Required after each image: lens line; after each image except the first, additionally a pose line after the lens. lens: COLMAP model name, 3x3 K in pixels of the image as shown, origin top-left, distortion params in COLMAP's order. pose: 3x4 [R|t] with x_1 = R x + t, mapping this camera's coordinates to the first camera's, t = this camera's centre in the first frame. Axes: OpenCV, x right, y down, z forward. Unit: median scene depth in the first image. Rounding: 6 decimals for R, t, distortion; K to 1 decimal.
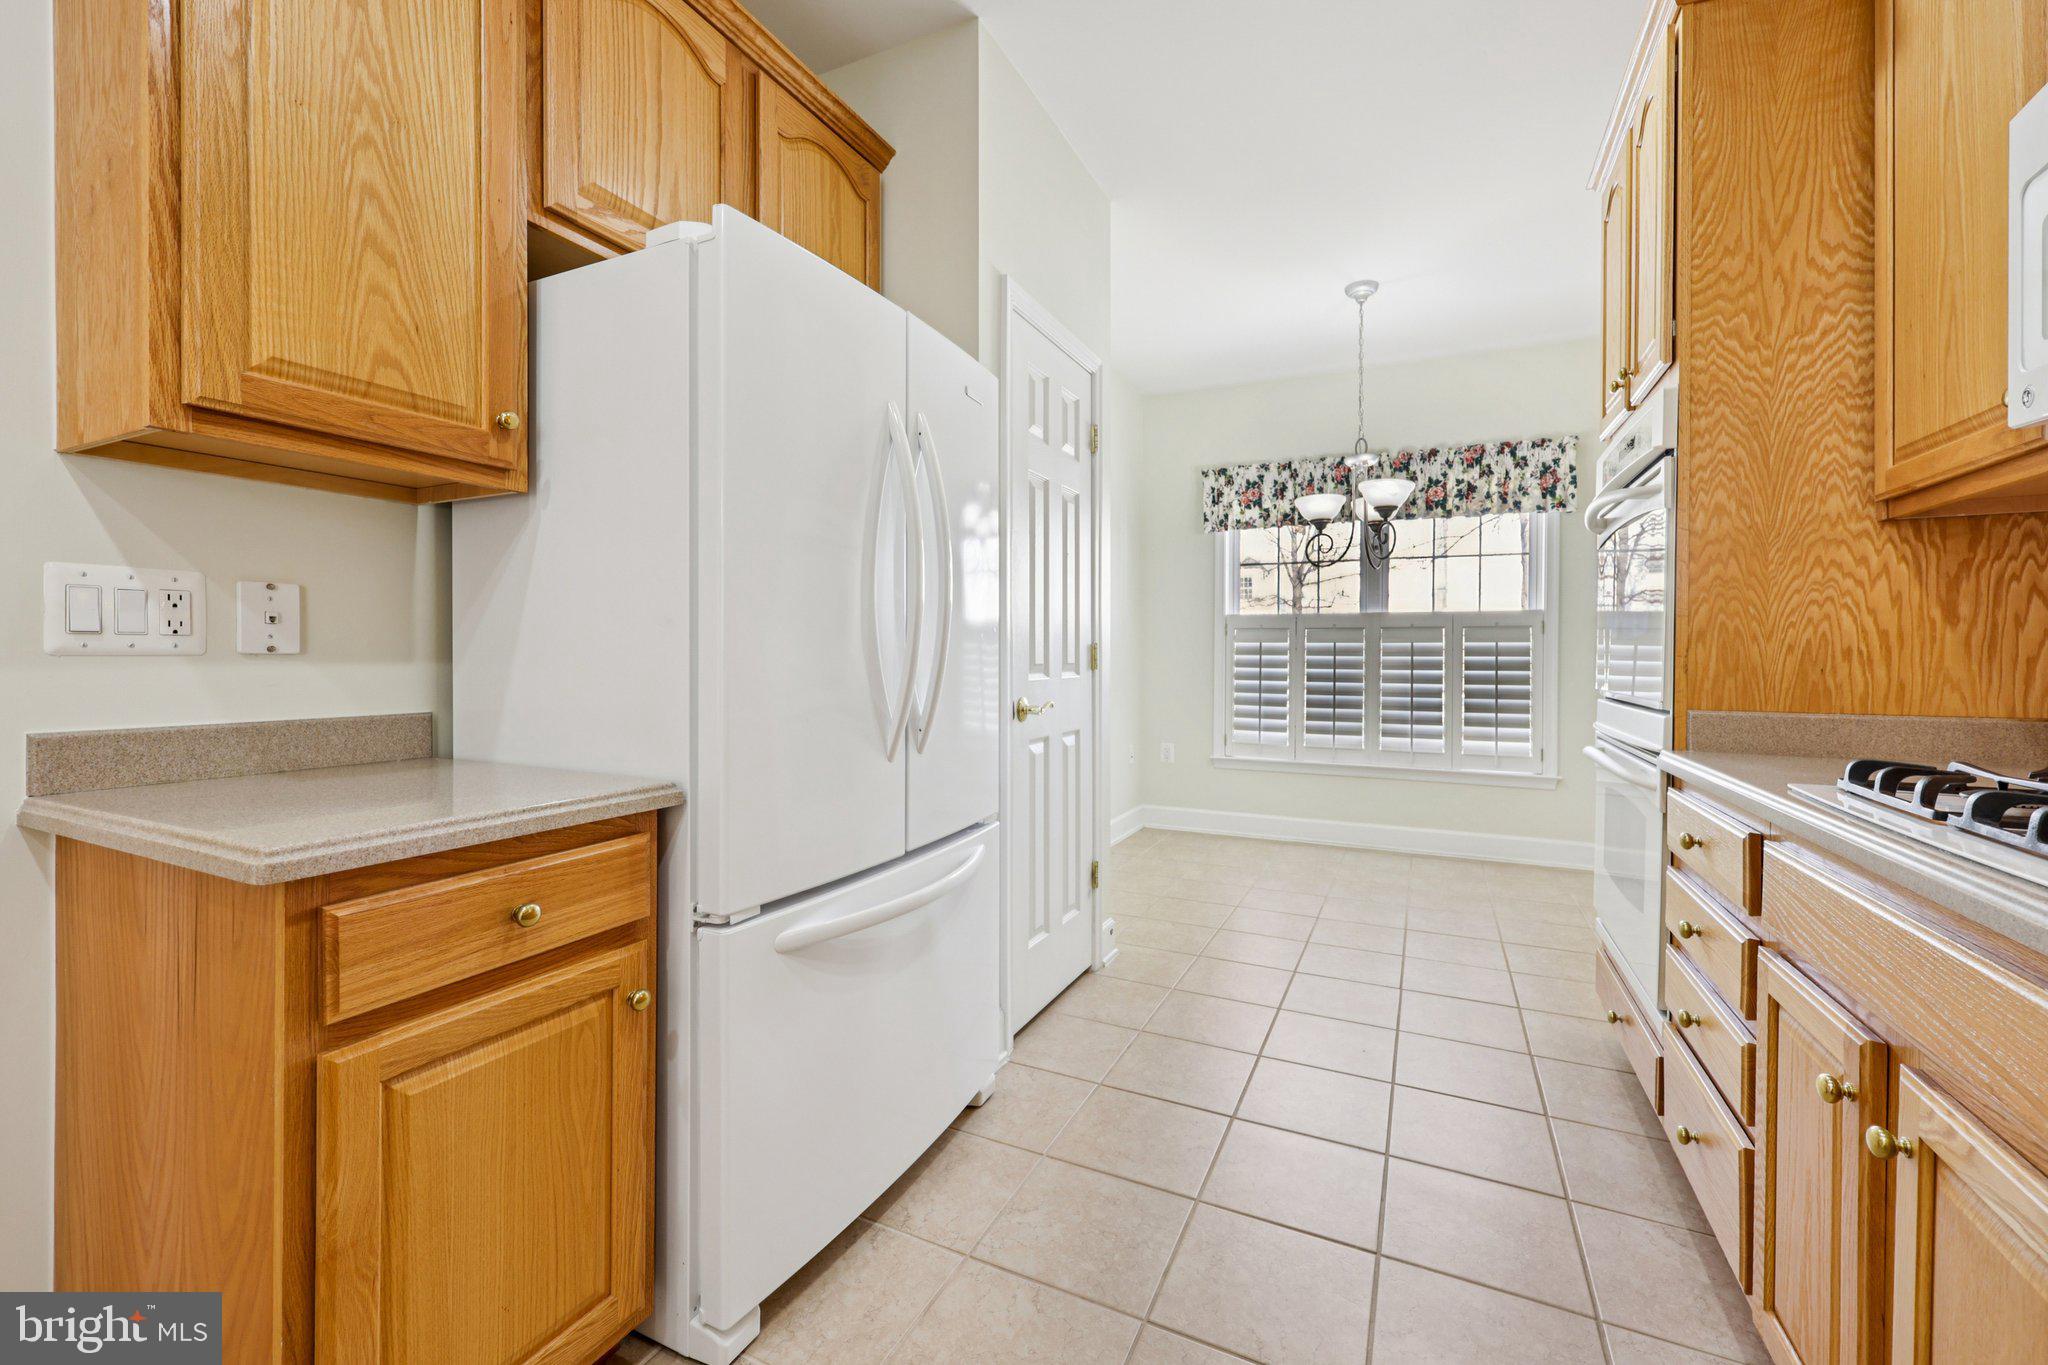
lens RADIAL K [[832.8, 0, 1032.5], [0, 832.8, 666.3], [0, 0, 1]] dist [0.002162, -0.000237]
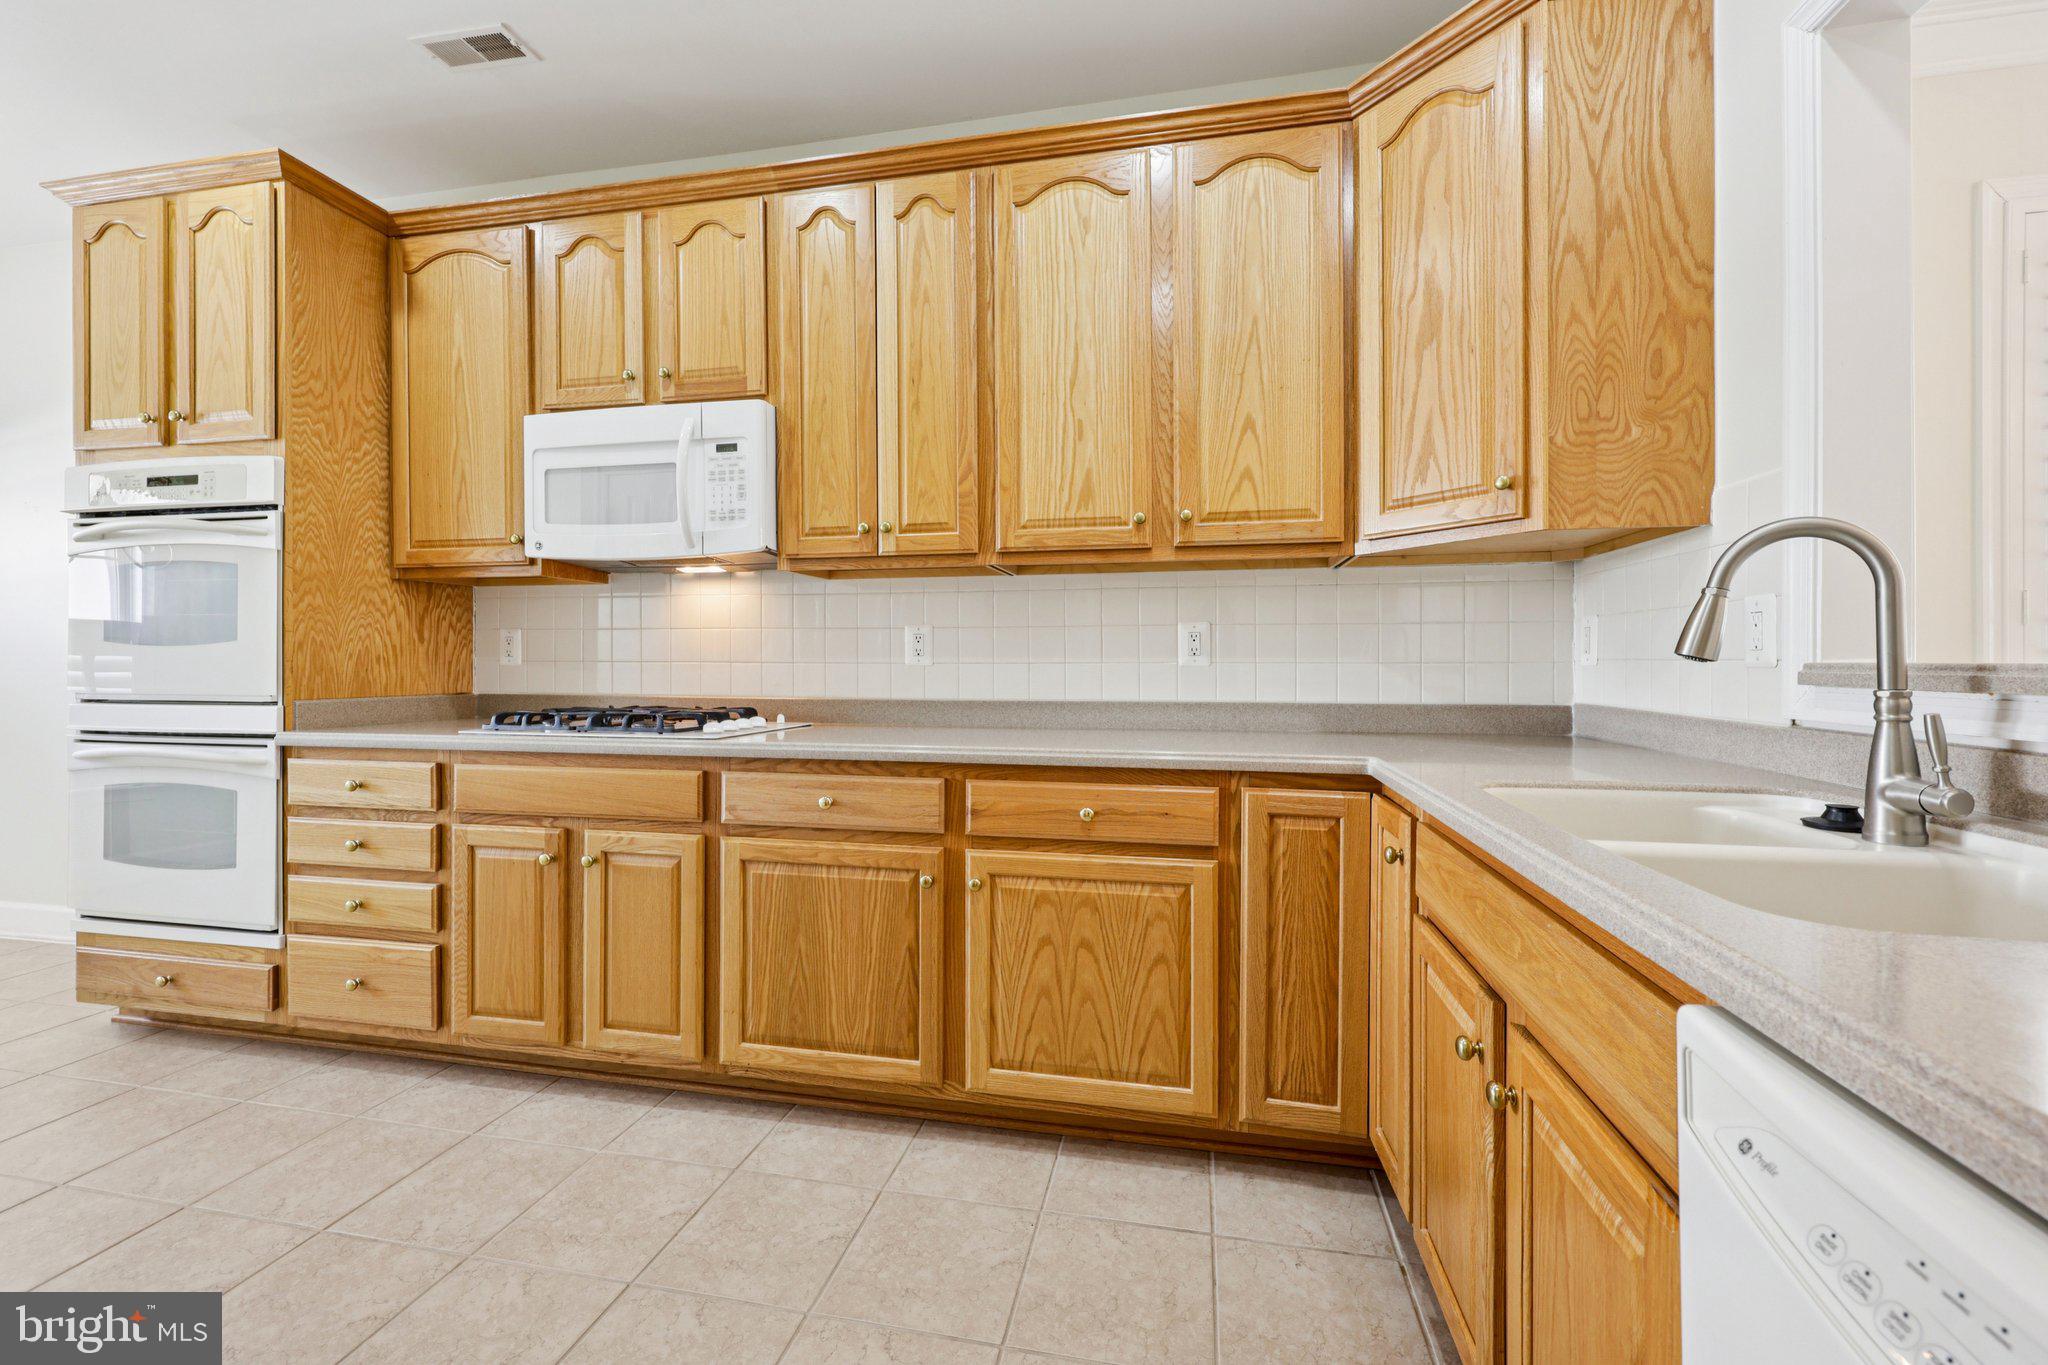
lens RADIAL K [[832.8, 0, 1032.5], [0, 832.8, 666.3], [0, 0, 1]] dist [0.002162, -0.000237]
pose [[-0.245821, -0.010389, 0.969260, -0.869594], [0.009008, 0.999875, 0.013002, -0.010807], [-0.969273, 0.011927, -0.245697, 0.175103]]
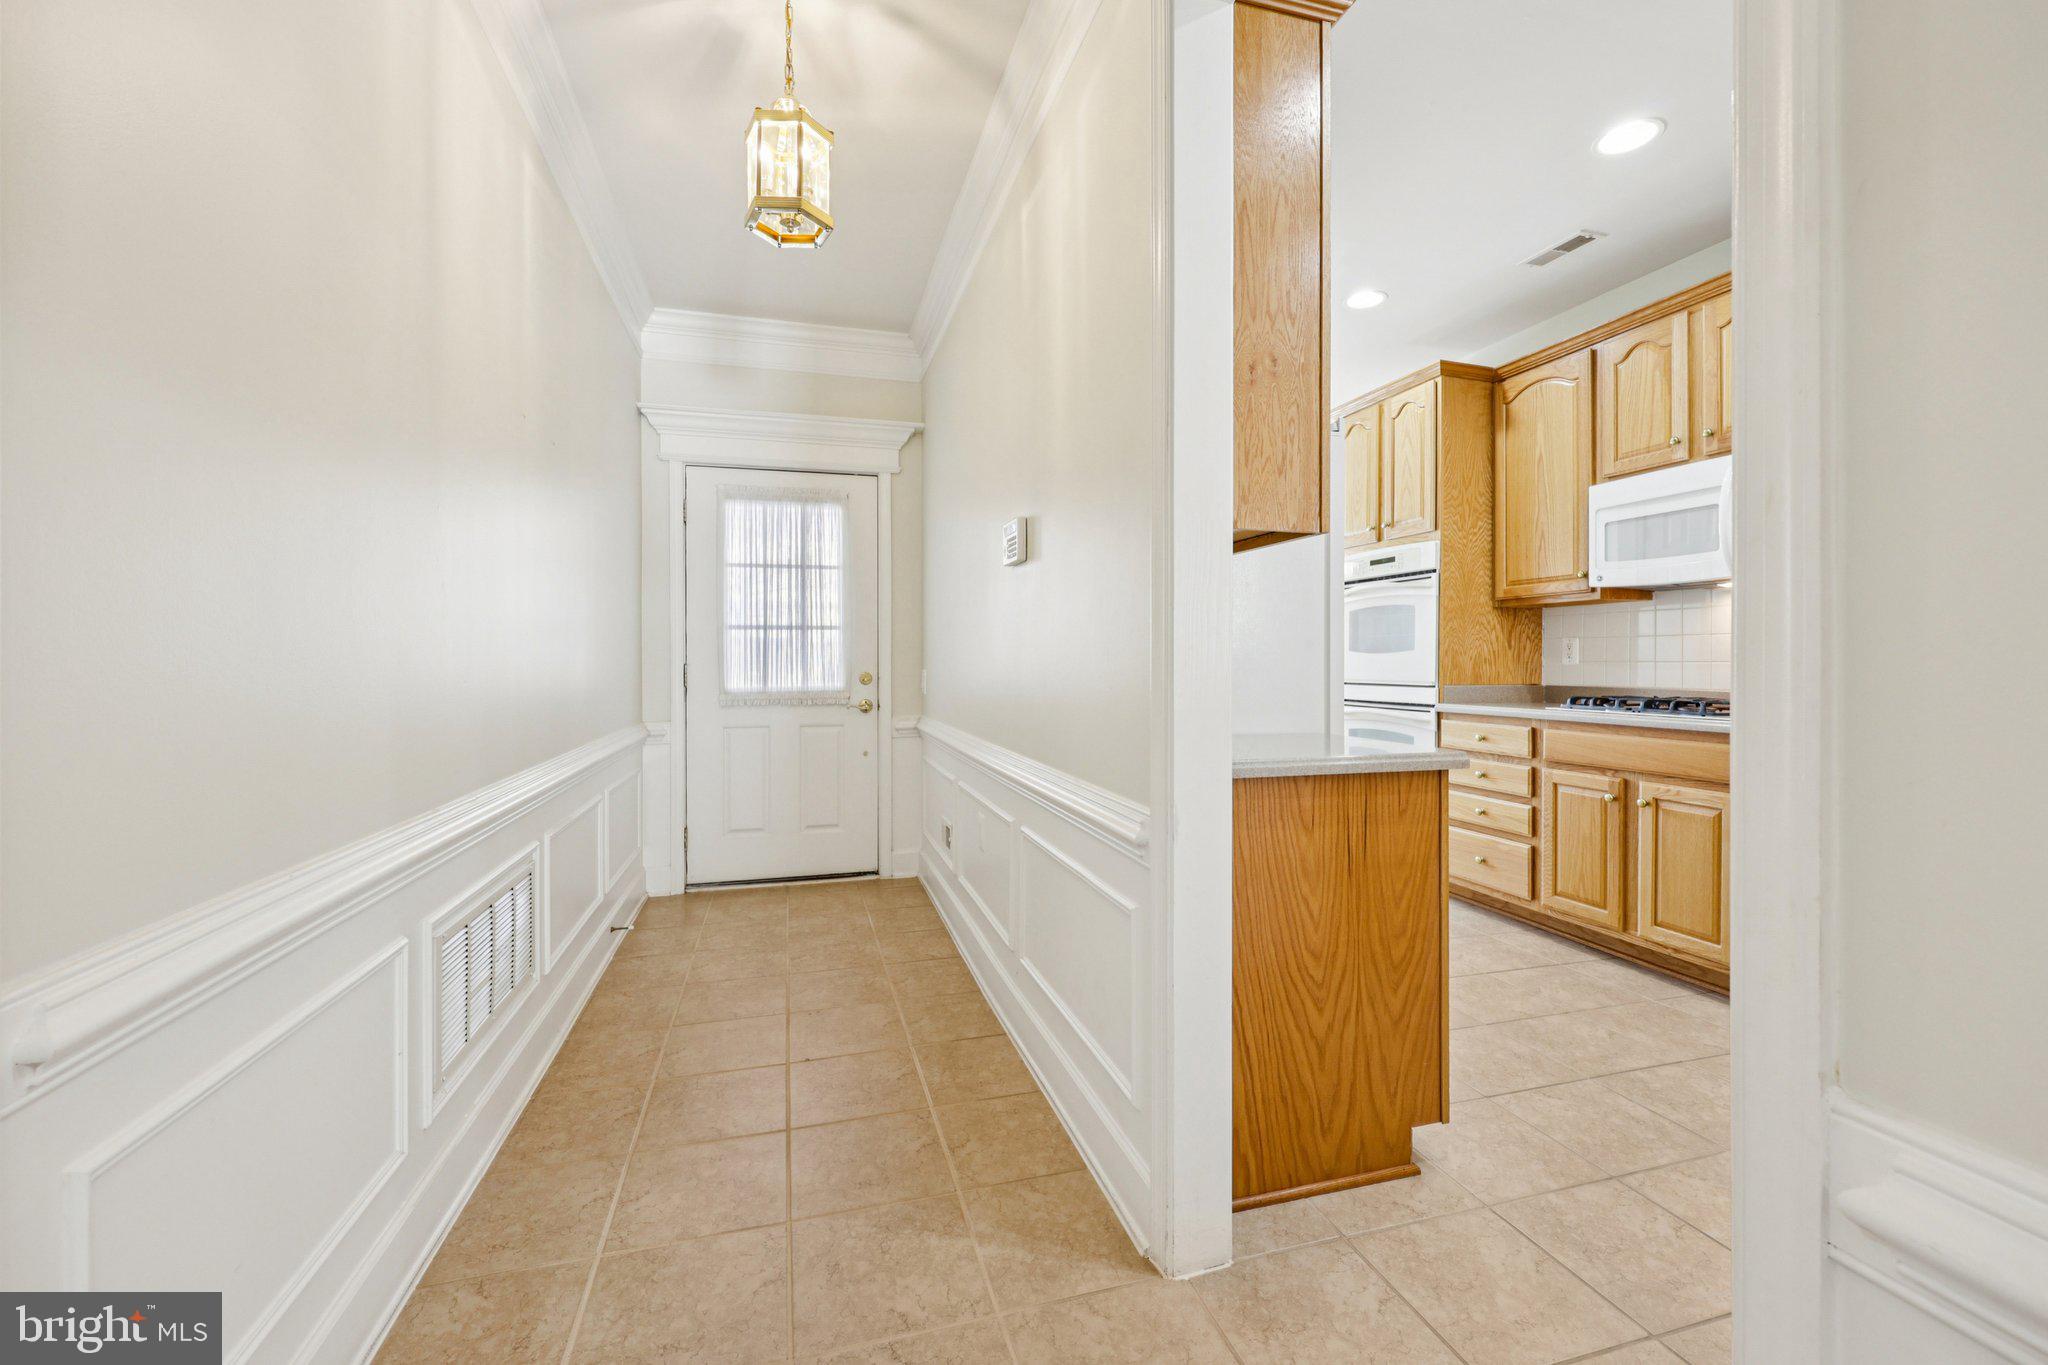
lens RADIAL K [[832.8, 0, 1032.5], [0, 832.8, 666.3], [0, 0, 1]] dist [0.002162, -0.000237]
pose [[0.741694, -0.006500, 0.670707, -1.639119], [0.009529, 0.999954, -0.000847, -0.008094], [-0.670671, 0.007020, 0.741722, 0.072581]]
